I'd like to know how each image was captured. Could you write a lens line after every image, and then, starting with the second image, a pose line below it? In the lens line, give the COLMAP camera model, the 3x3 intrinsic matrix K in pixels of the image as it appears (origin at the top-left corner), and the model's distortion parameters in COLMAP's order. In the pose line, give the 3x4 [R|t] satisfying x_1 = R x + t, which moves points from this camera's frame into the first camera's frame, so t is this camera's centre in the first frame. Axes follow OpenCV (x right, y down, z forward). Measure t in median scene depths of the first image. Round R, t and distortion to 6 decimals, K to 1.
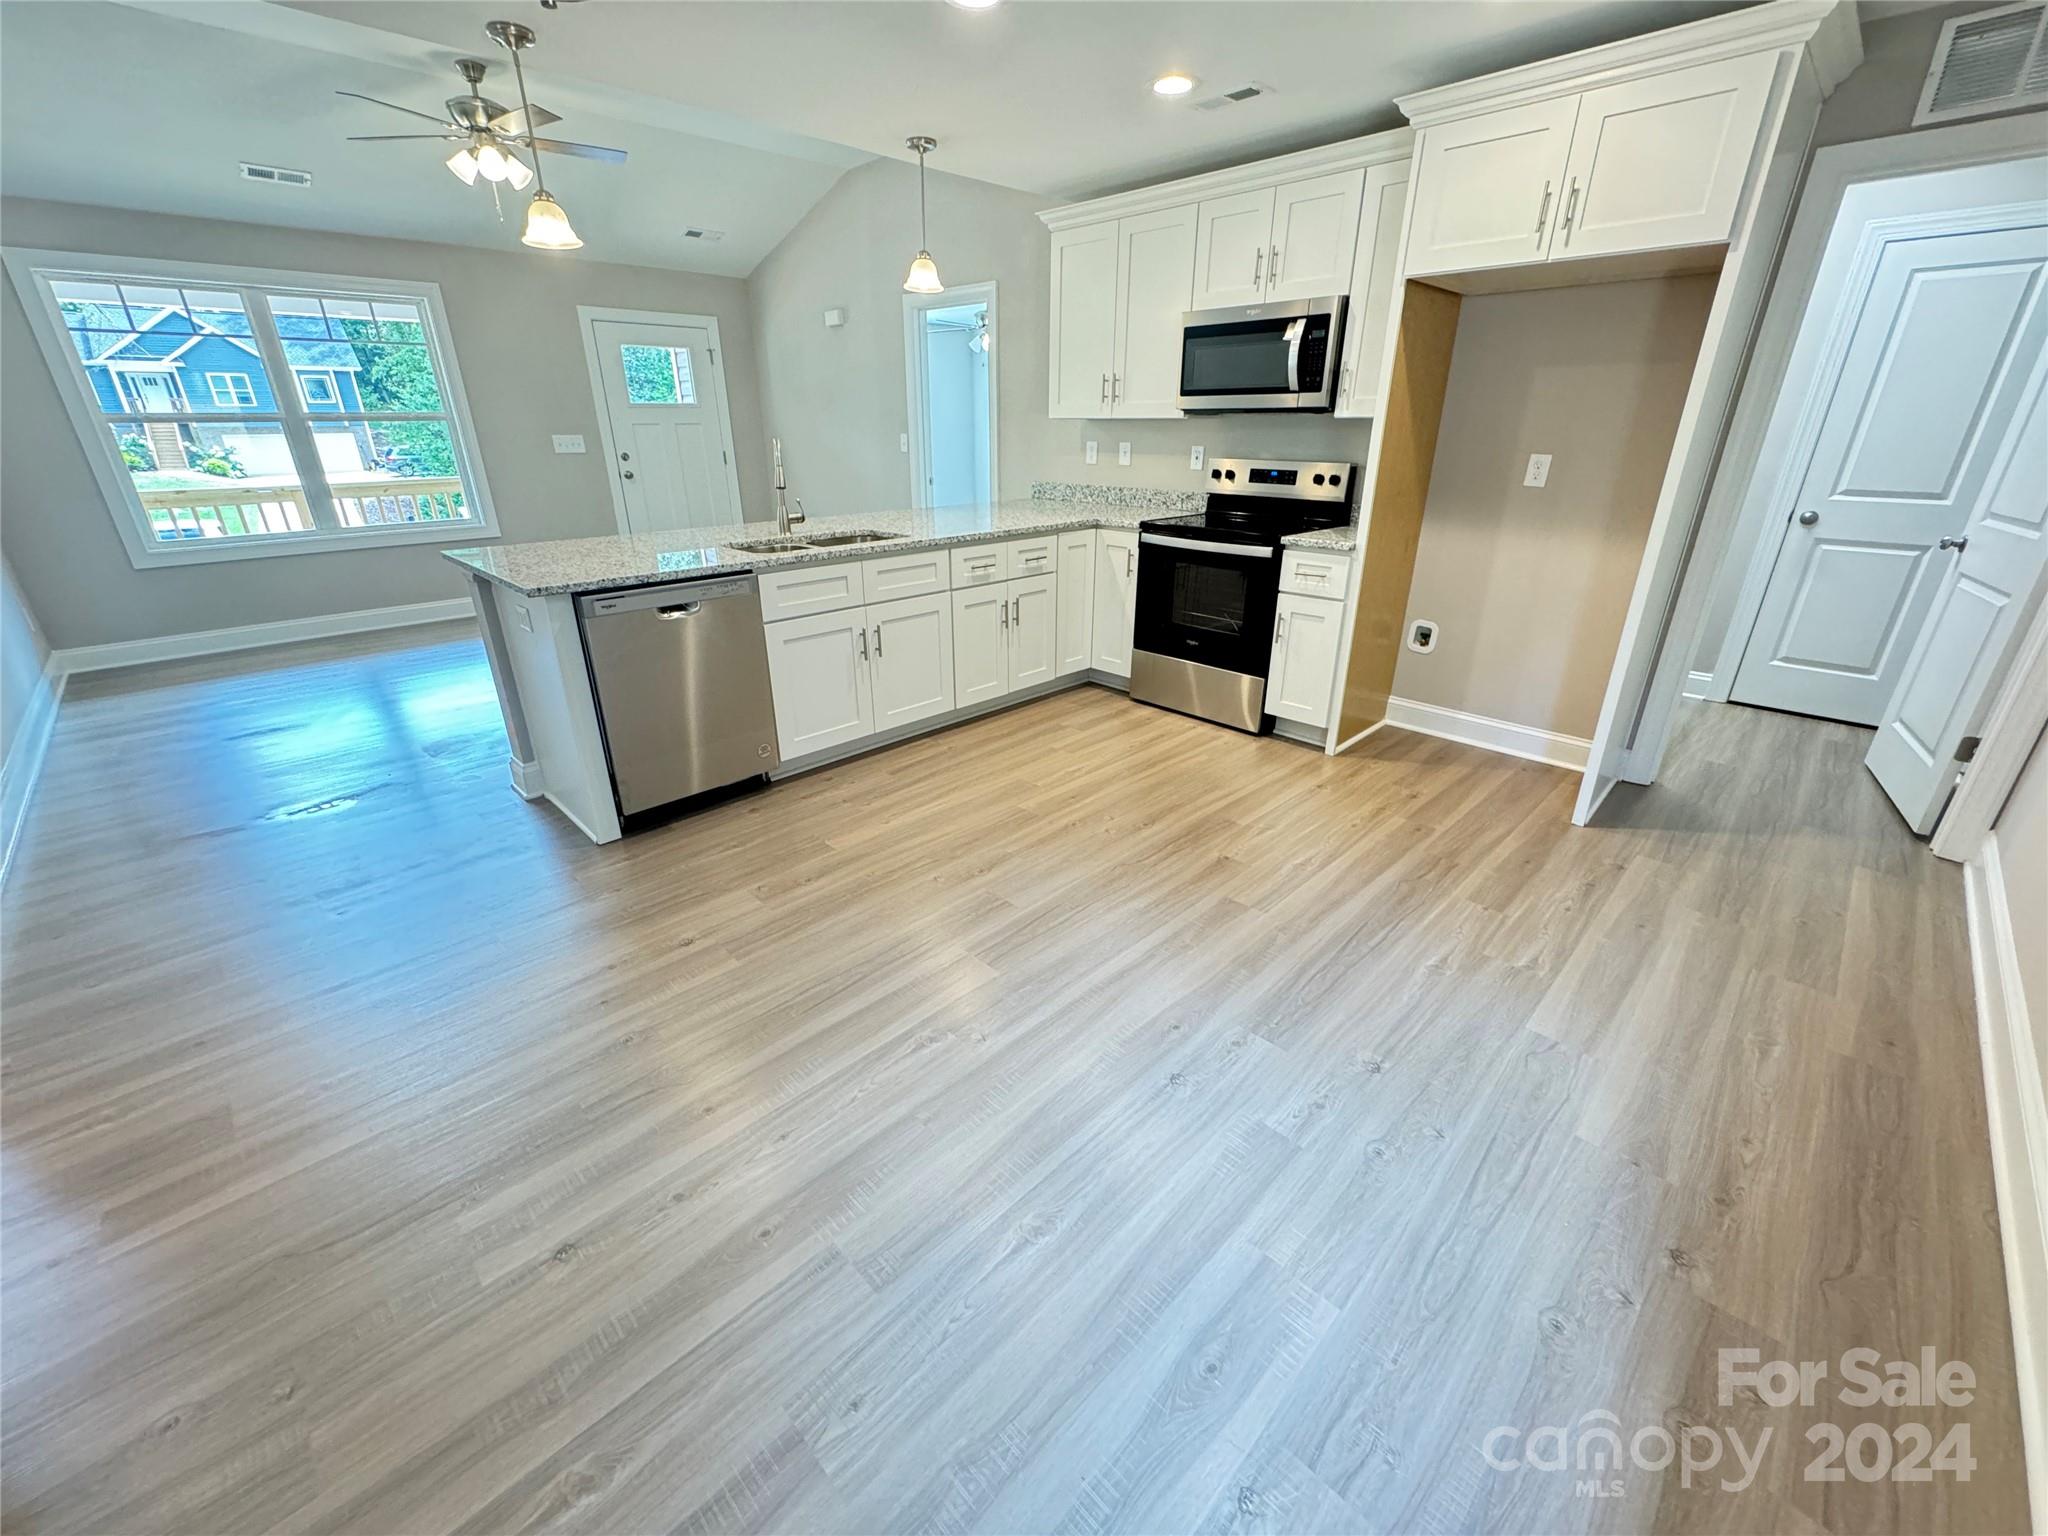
lens RADIAL K [[816.7, 0, 1024.6], [0, 816.7, 764.3], [0, 0, 1]] dist [-0.002107, -0.000128]
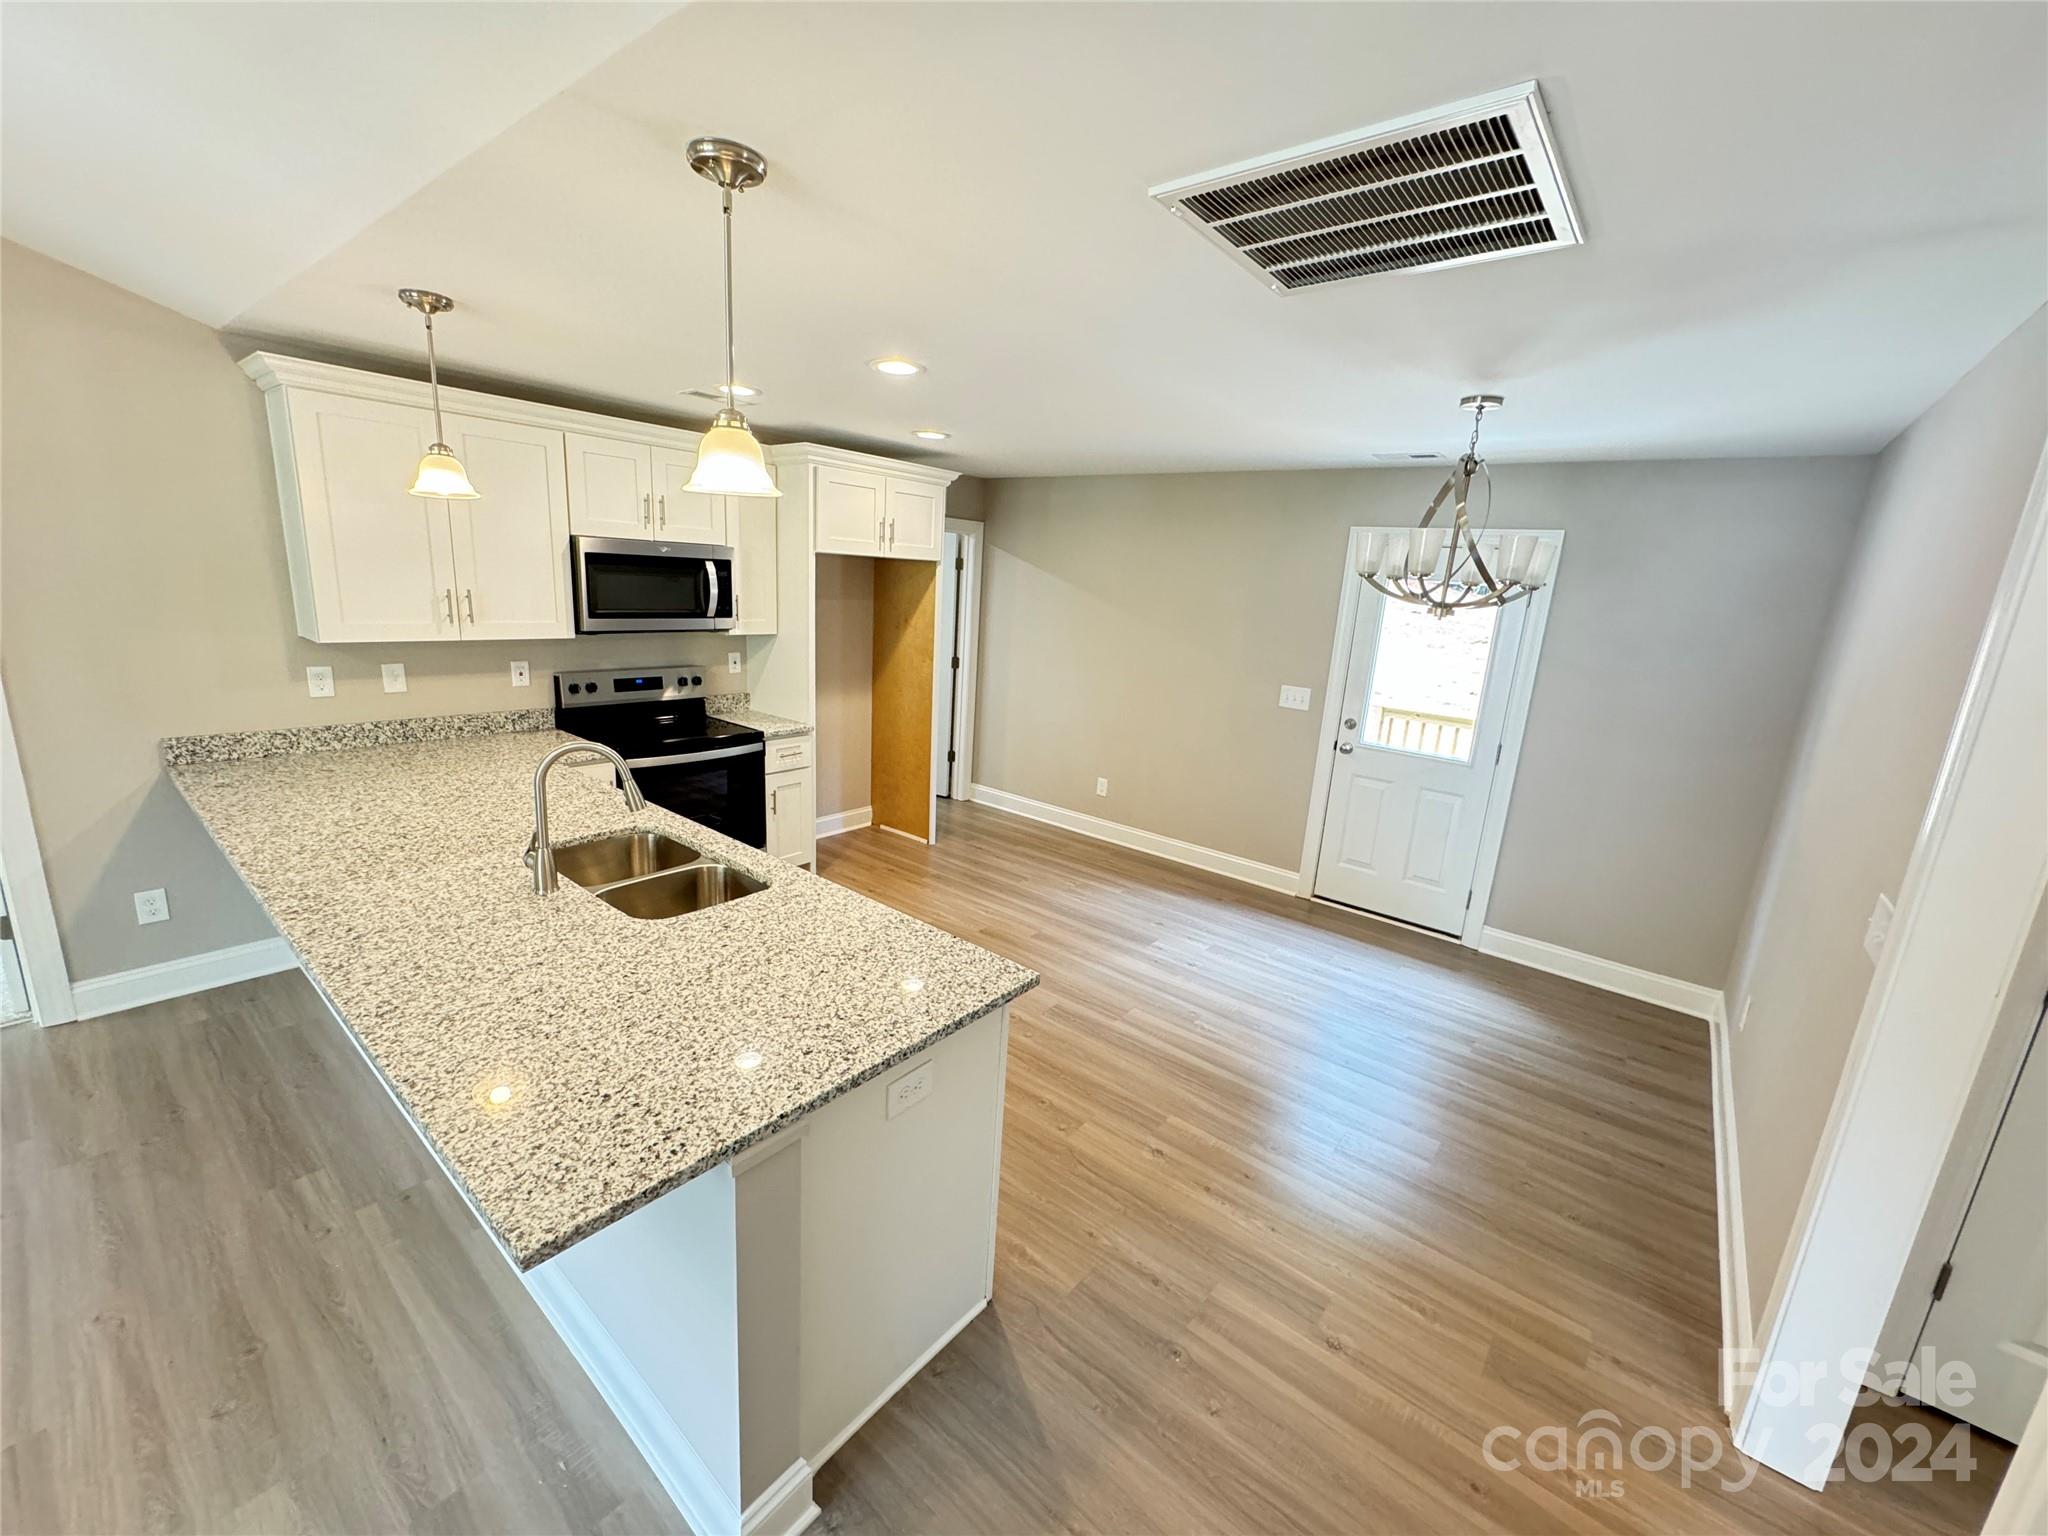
lens RADIAL K [[816.7, 0, 1024.6], [0, 816.7, 764.3], [0, 0, 1]] dist [-0.002107, -0.000128]
pose [[-0.108403, -0.231495, 0.966778, -0.904485], [0.328190, 0.909650, 0.254615, -0.412317], [-0.938371, 0.344887, -0.022635, 0.670575]]
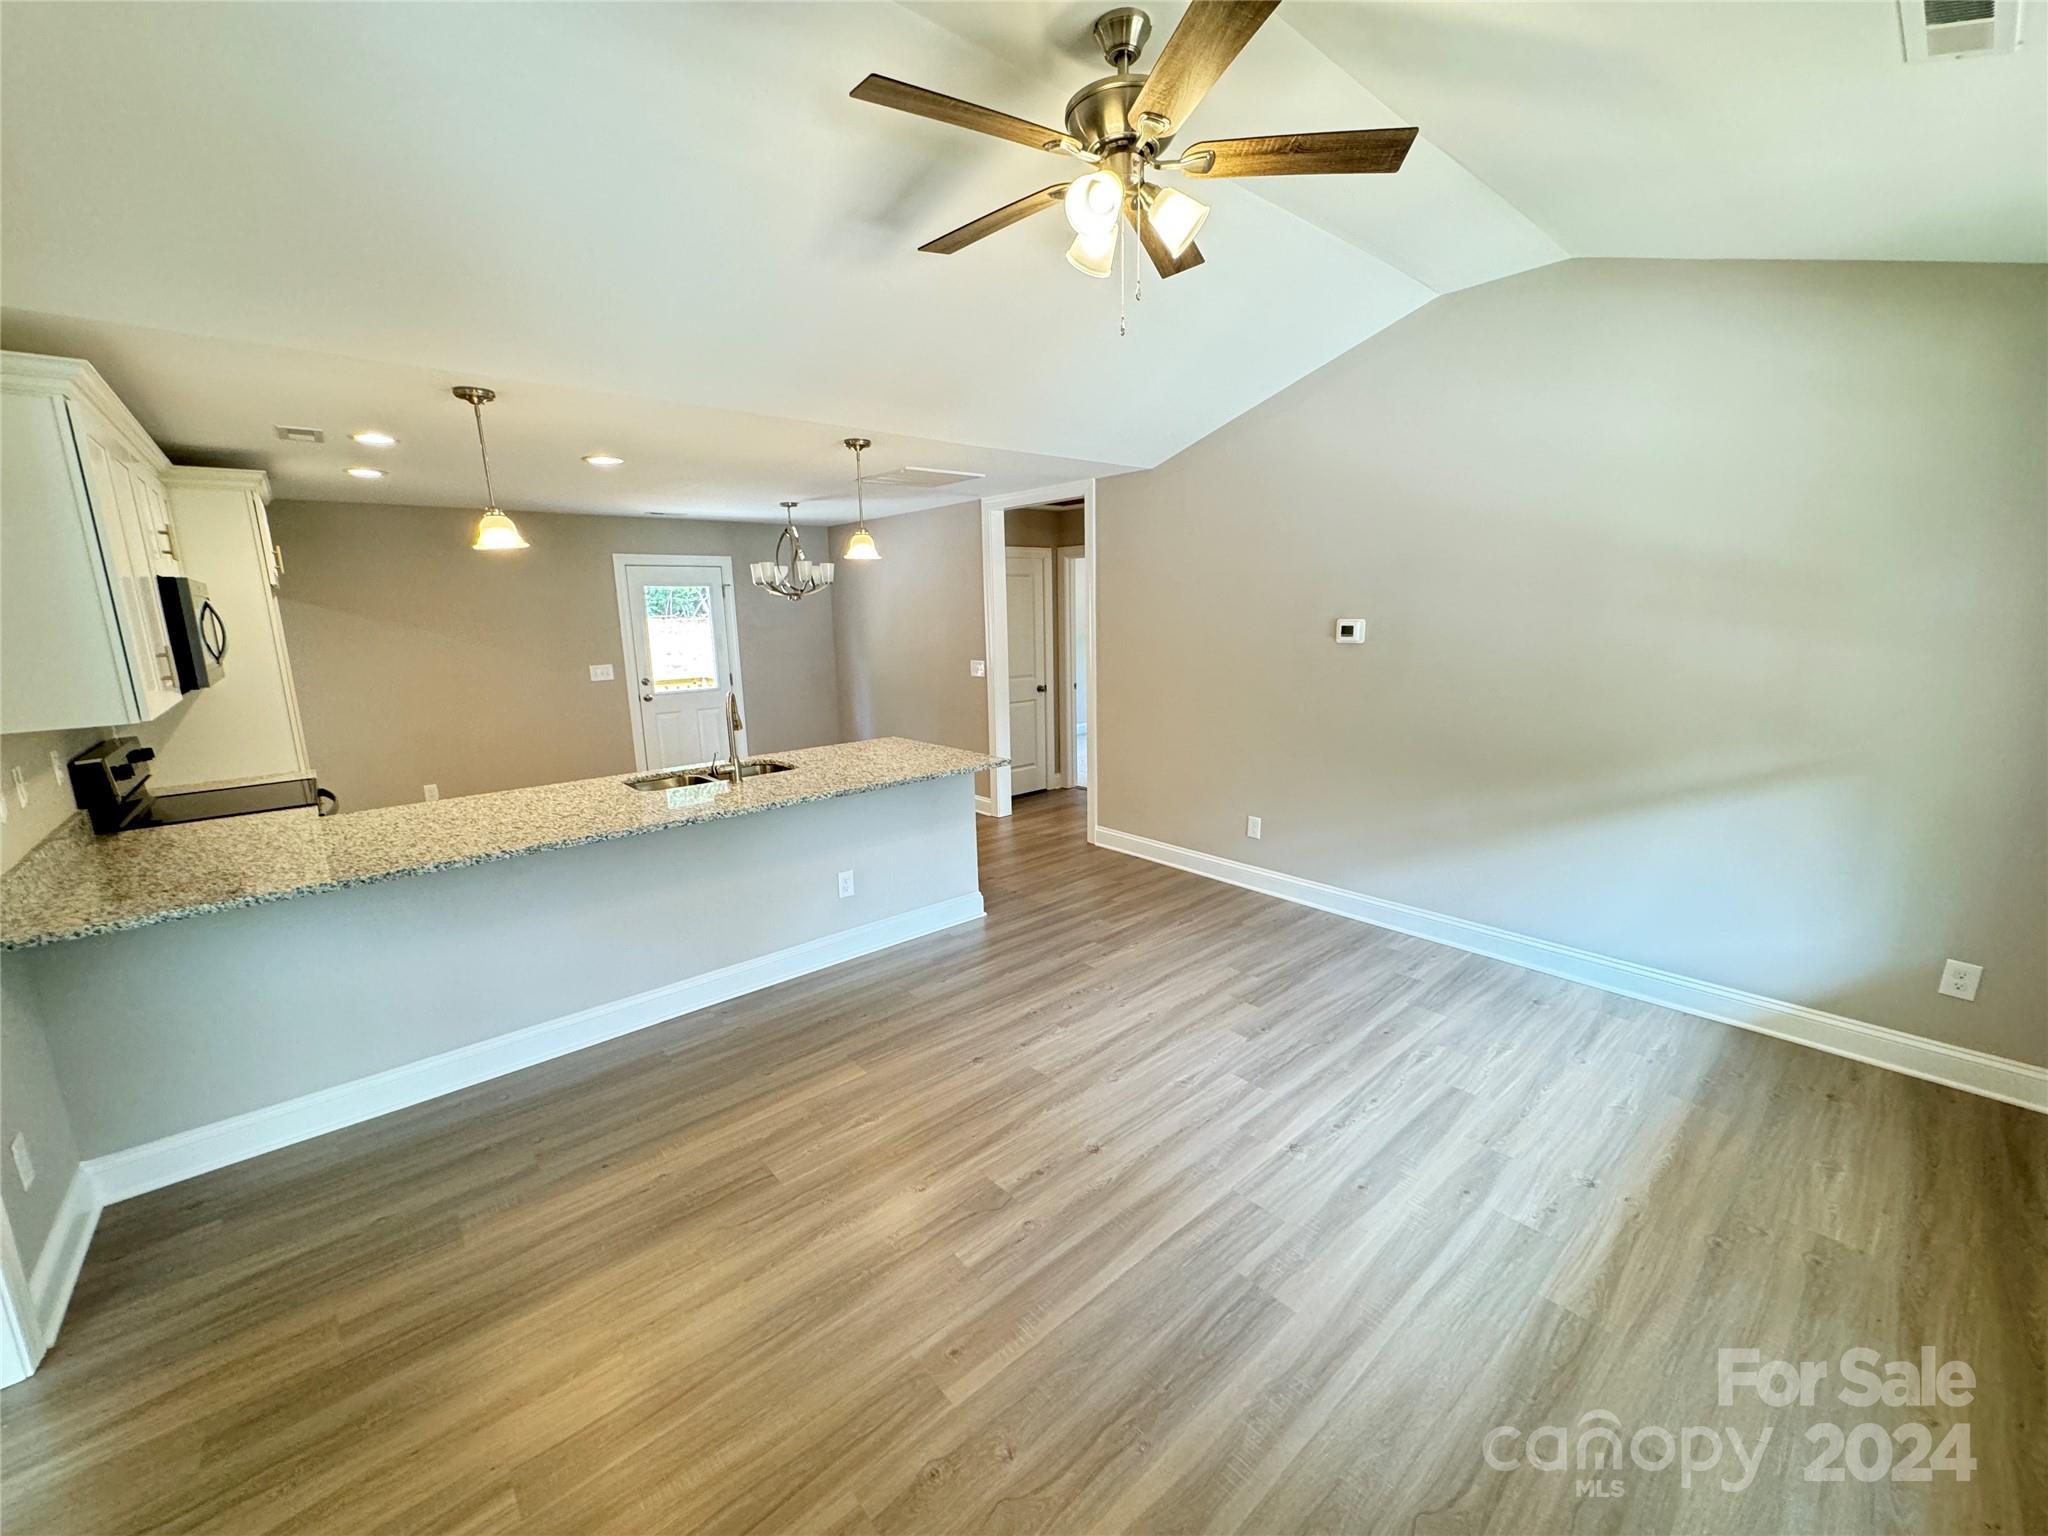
lens RADIAL K [[816.7, 0, 1024.6], [0, 816.7, 764.3], [0, 0, 1]] dist [-0.002107, -0.000128]
pose [[-0.997768, 0.011447, 0.065794, -0.734822], [0.046225, 0.829426, 0.556701, -0.869136], [-0.048198, 0.558500, -0.828103, 1.853585]]
